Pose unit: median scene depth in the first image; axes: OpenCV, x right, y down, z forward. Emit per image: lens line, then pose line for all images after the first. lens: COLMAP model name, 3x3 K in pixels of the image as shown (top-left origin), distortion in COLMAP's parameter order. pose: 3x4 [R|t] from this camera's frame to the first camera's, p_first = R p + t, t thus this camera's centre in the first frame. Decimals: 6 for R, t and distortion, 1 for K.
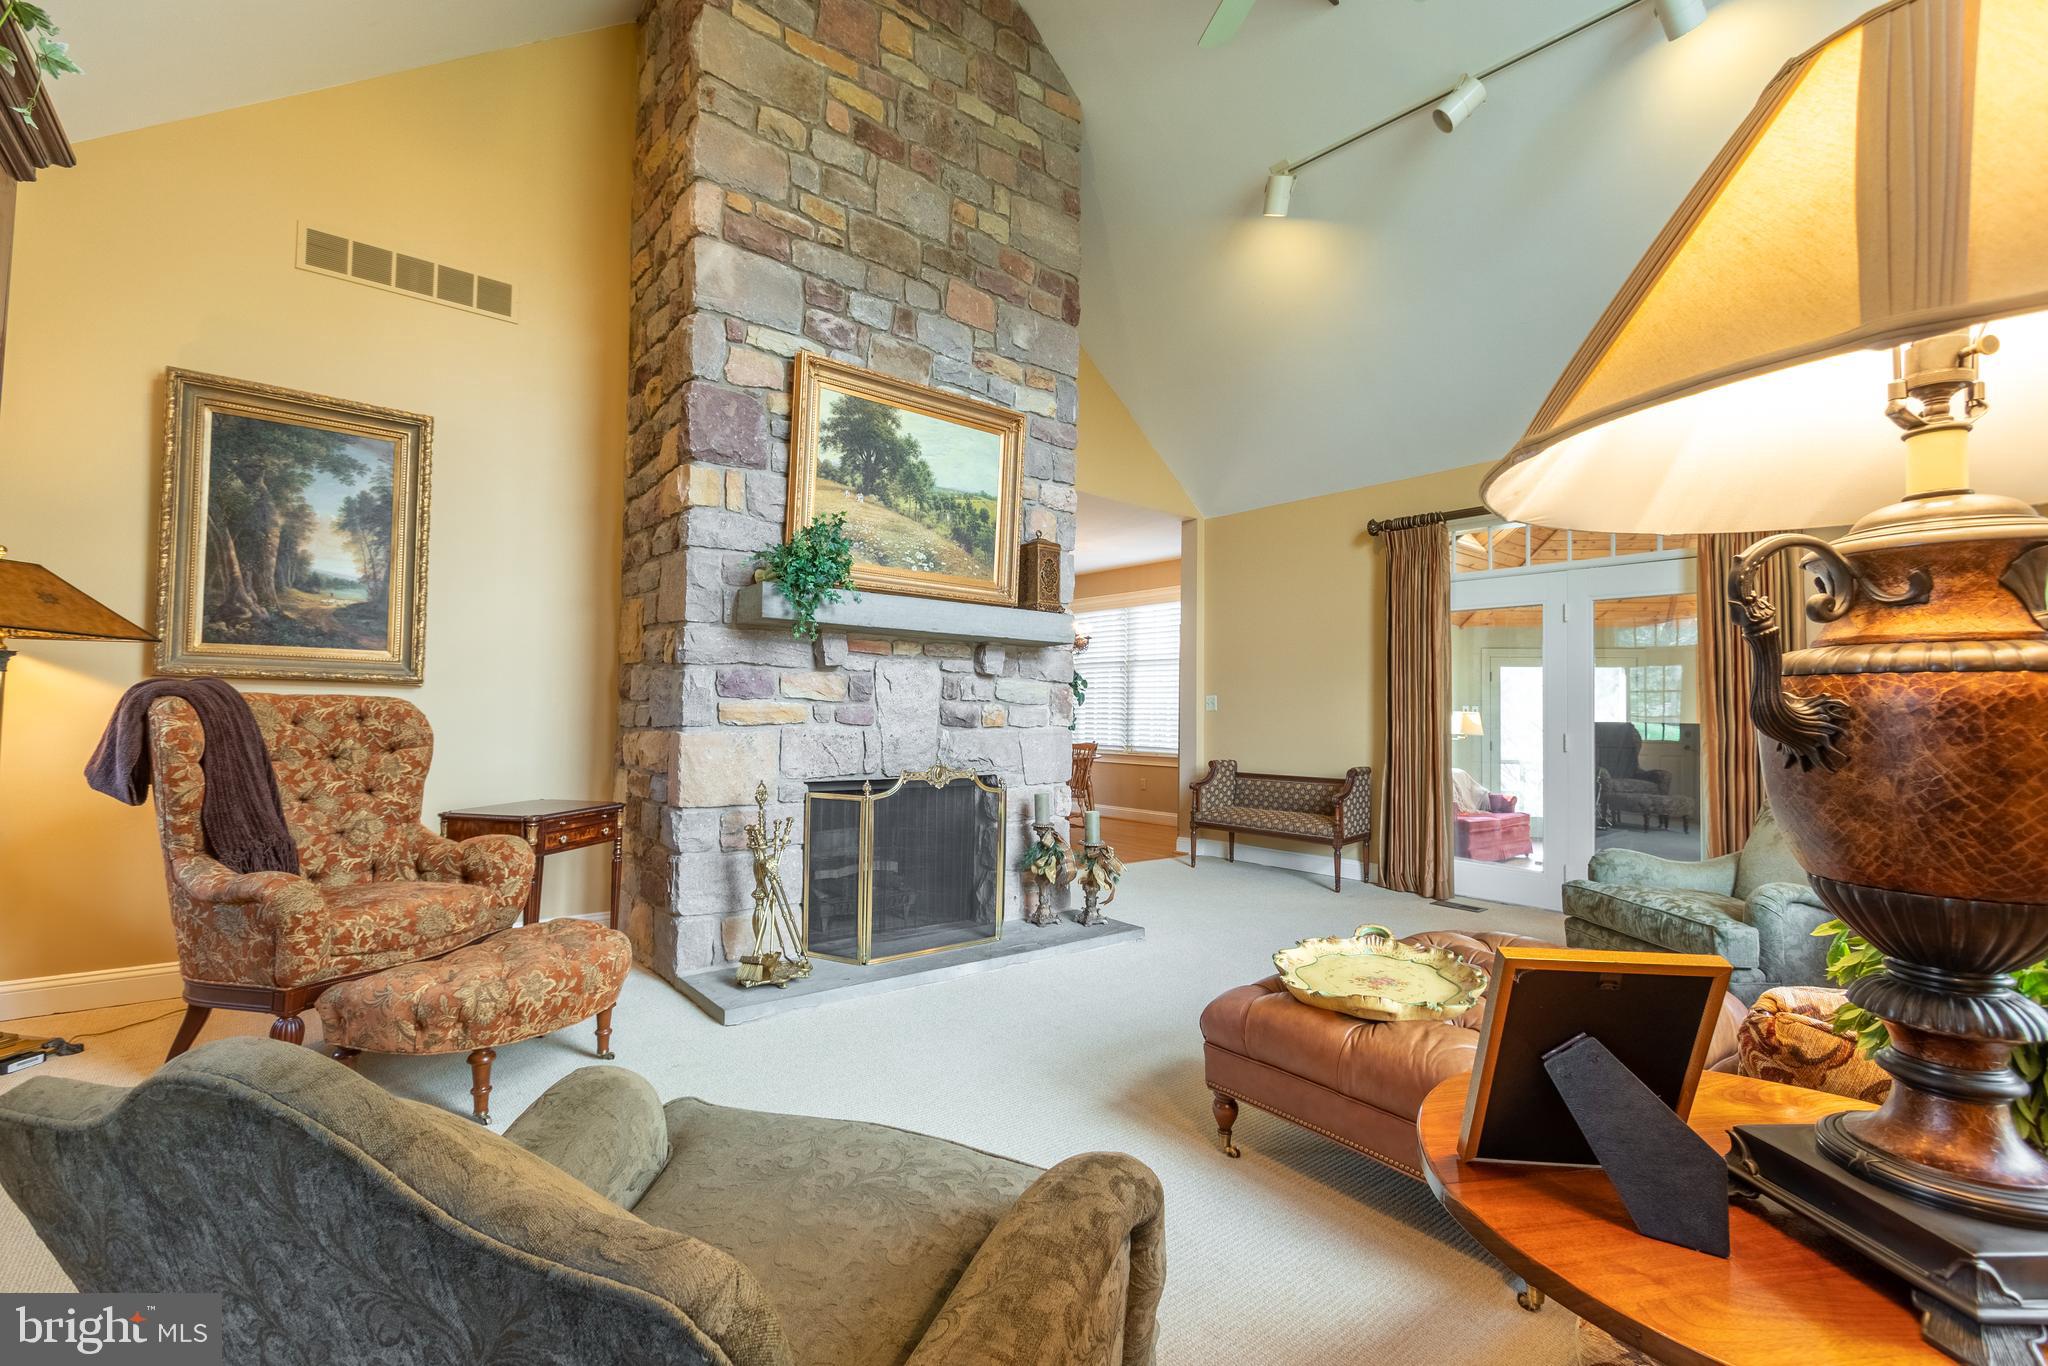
lens RADIAL K [[892.0, 0, 1009.2], [0, 892.0, 683.0], [0, 0, 1]] dist [0.000845, 0.000053]
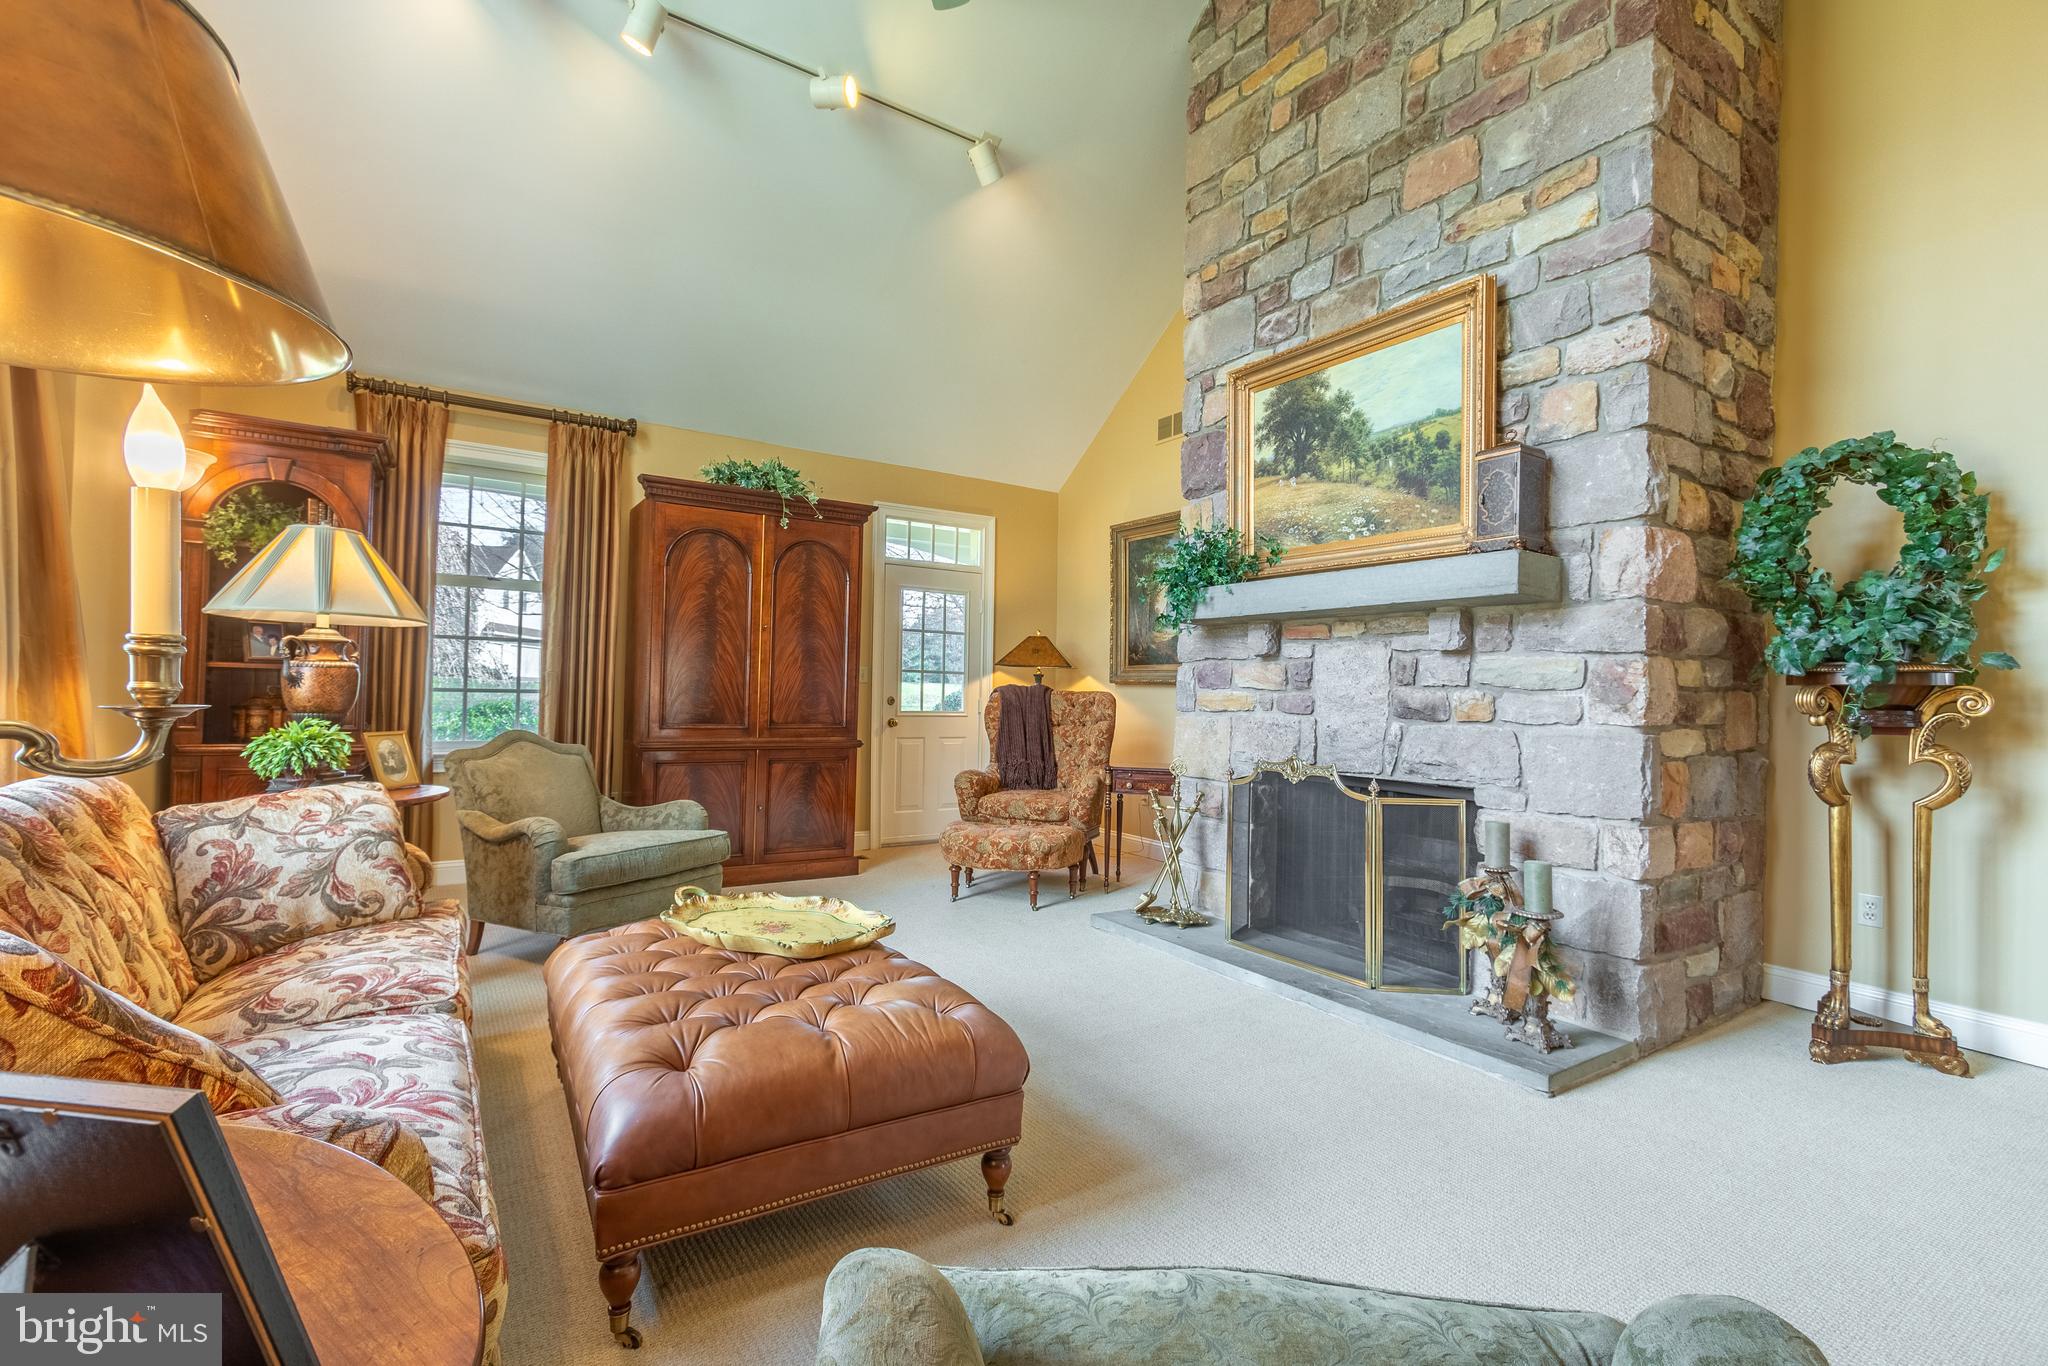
lens RADIAL K [[893.2, 0, 1008.4], [0, 893.2, 679.4], [0, 0, 1]] dist [0.002921, -0.001332]
pose [[-0.099823, -0.029973, -0.994554, 0.800675], [0.015015, 0.999387, -0.031626, 0.034392], [0.994892, -0.018090, -0.099312, 0.751798]]
